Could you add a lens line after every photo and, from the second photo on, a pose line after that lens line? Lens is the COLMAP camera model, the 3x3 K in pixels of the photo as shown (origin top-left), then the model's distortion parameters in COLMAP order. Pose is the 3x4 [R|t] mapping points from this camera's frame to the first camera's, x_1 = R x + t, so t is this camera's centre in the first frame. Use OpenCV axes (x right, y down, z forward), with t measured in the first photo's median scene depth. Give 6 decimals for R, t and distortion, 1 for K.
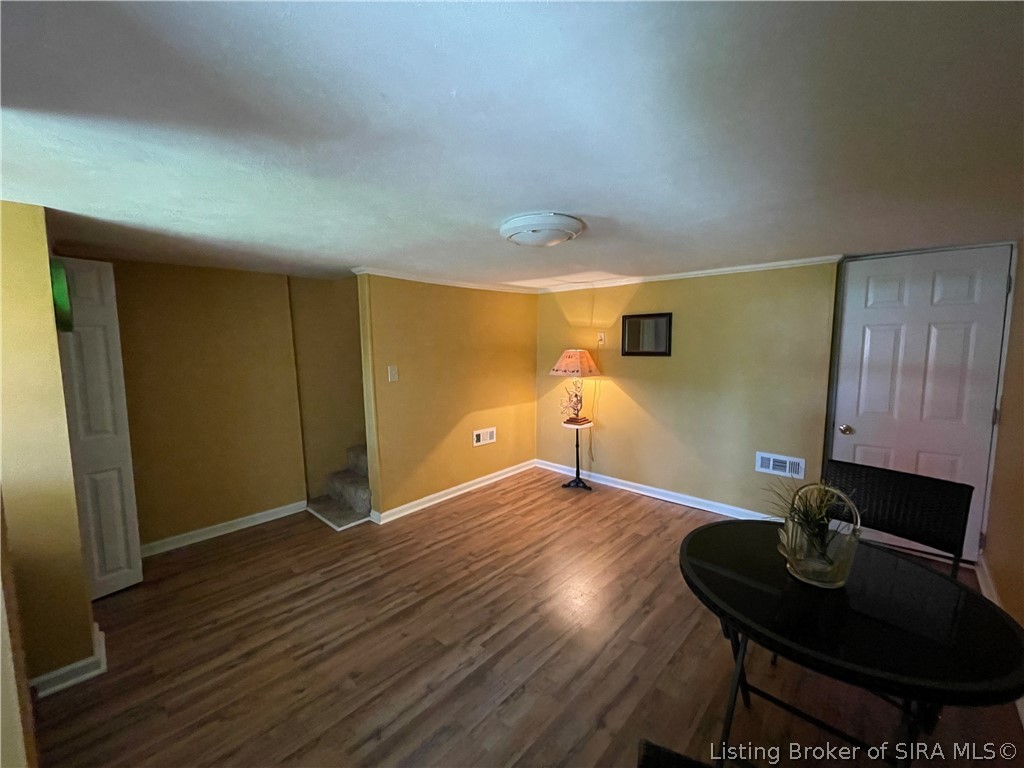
lens RADIAL K [[415.7, 0, 512.0], [0, 415.7, 384.0], [0, 0, 1]] dist [-0.000298, 0.000006]
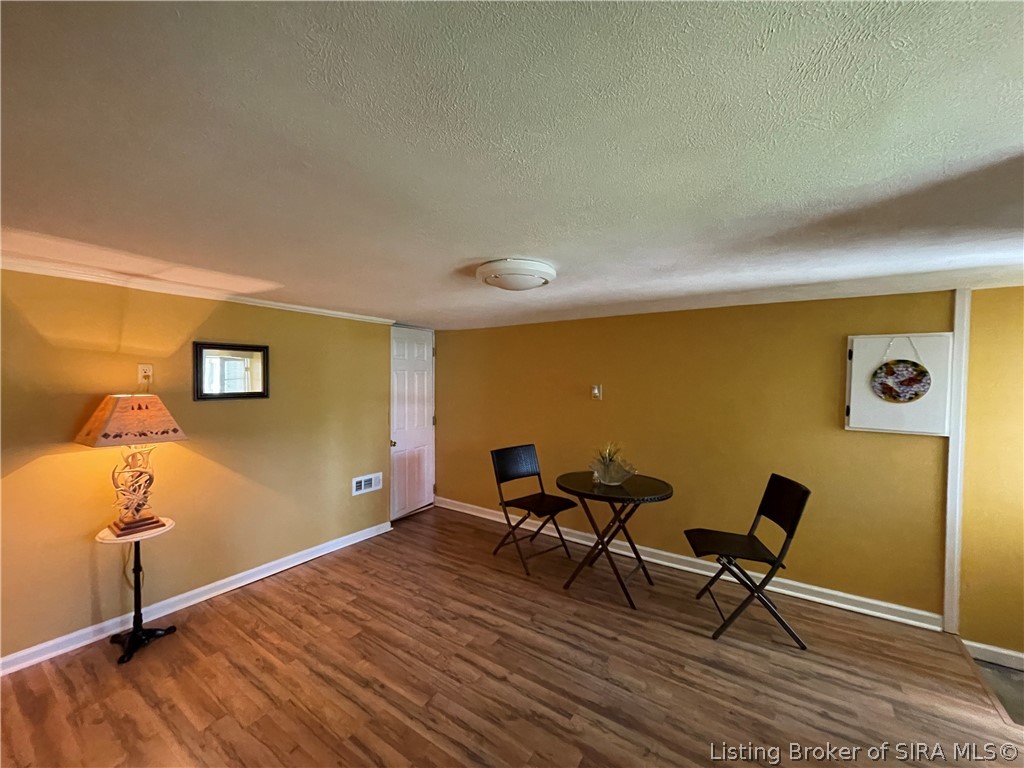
lens RADIAL K [[409.4, 0, 506.2], [0, 409.4, 388.8], [0, 0, 1]] dist [0.001217, 0.000409]
pose [[-0.149092, -0.018770, 0.988645, -0.533229], [0.095496, 0.994873, 0.033290, -0.071215], [-0.984201, 0.099375, -0.146535, 0.696128]]
